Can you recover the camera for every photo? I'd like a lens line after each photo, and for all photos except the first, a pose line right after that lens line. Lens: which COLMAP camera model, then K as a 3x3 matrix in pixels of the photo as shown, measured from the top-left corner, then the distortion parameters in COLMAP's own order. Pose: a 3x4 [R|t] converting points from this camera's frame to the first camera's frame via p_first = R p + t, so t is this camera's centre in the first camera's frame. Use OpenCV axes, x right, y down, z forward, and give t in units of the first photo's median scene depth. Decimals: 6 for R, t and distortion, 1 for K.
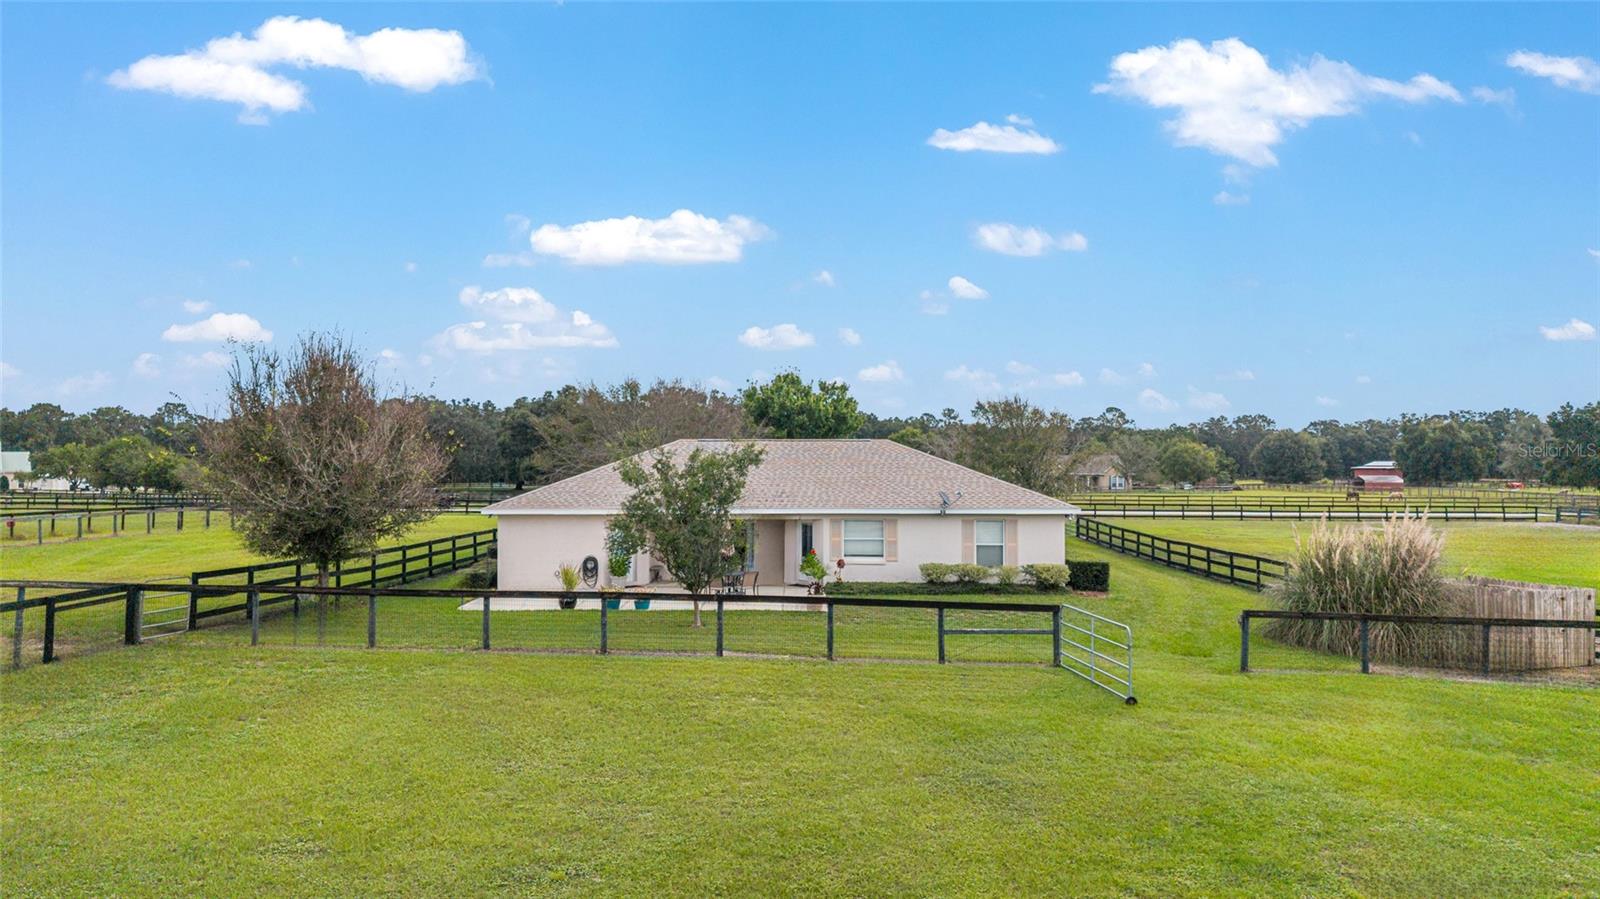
lens RADIAL K [[1064.7, 0, 798.2], [0, 1064.7, 460.4], [0, 0, 1]] dist [0.035664, -0.041423]
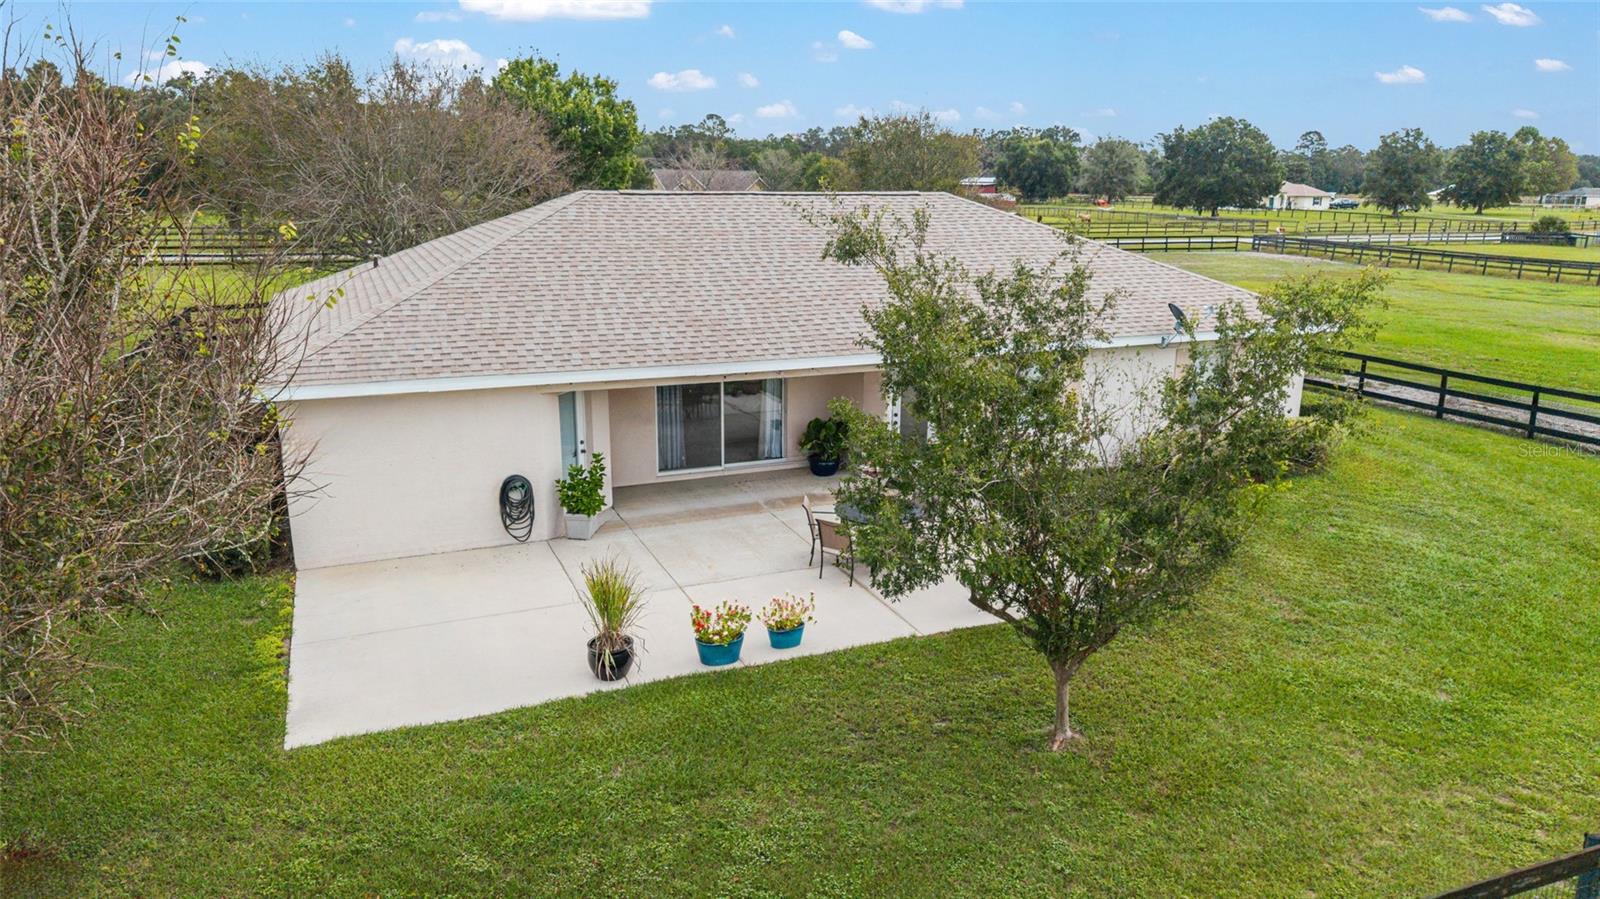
lens RADIAL K [[1064.7, 0, 798.2], [0, 1064.7, 460.4], [0, 0, 1]] dist [0.035664, -0.041423]
pose [[0.920252, -0.092844, 0.380154, -0.052925], [-0.011344, 0.964710, 0.263070, -0.007307], [-0.391162, -0.246404, 0.886723, 0.116291]]
